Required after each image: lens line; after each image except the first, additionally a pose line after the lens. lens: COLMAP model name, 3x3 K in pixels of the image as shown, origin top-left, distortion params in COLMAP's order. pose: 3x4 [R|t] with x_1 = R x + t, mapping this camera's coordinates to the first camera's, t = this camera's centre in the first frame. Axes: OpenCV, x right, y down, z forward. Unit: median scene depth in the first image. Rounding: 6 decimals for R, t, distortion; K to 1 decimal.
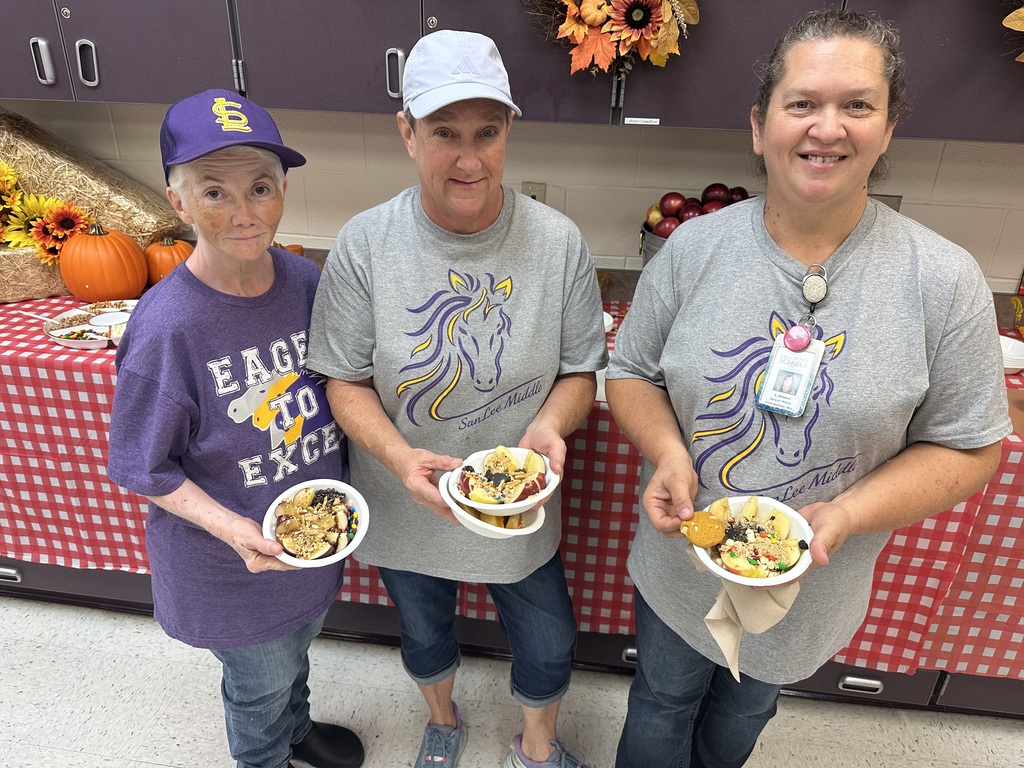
lens RADIAL K [[715.2, 0, 508.2], [0, 715.2, 383.9], [0, 0, 1]] dist [0.006774, -0.020604]
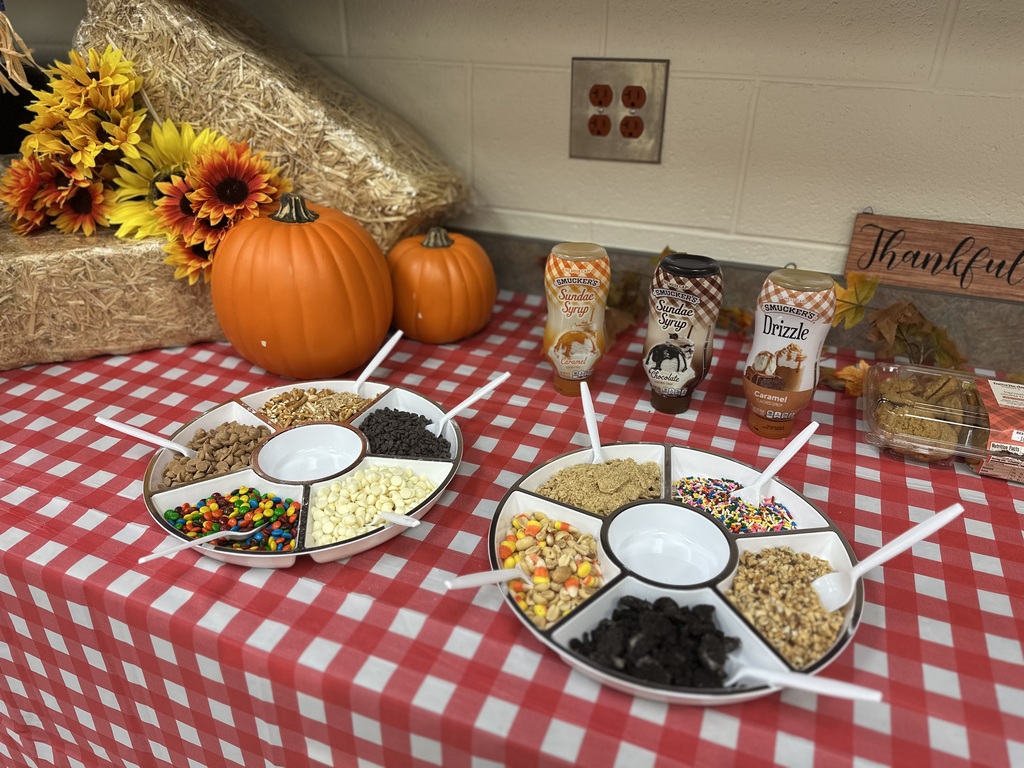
lens RADIAL K [[715.2, 0, 518.5], [0, 715.2, 387.7], [0, 0, 1]] dist [0.006774, -0.020604]
pose [[0.972245, 0.102021, -0.210548, -0.341720], [-0.088263, 0.993362, 0.073762, -0.151918], [0.216676, -0.053131, 0.974797, 0.603441]]
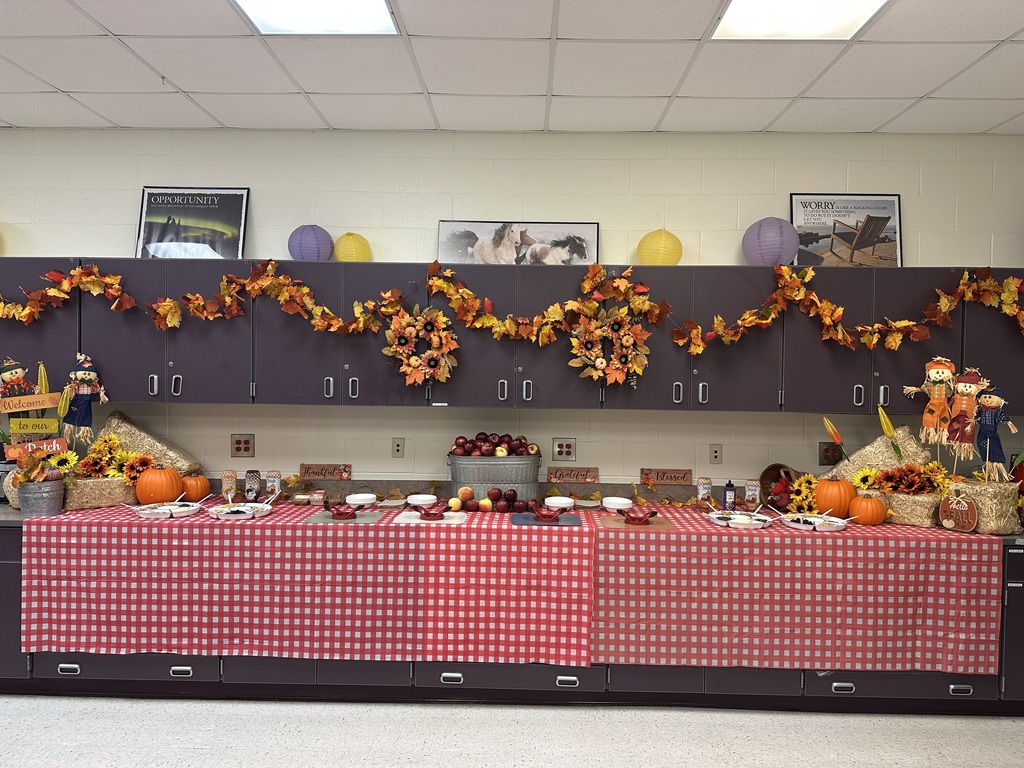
lens RADIAL K [[715.2, 0, 518.5], [0, 715.2, 378.5], [0, 0, 1]] dist [0.006774, -0.020604]
pose [[0.991238, -0.014384, 0.131300, 0.116548], [0.069240, 0.903114, -0.423782, 0.437941], [-0.112483, 0.429160, 0.896197, -0.894664]]
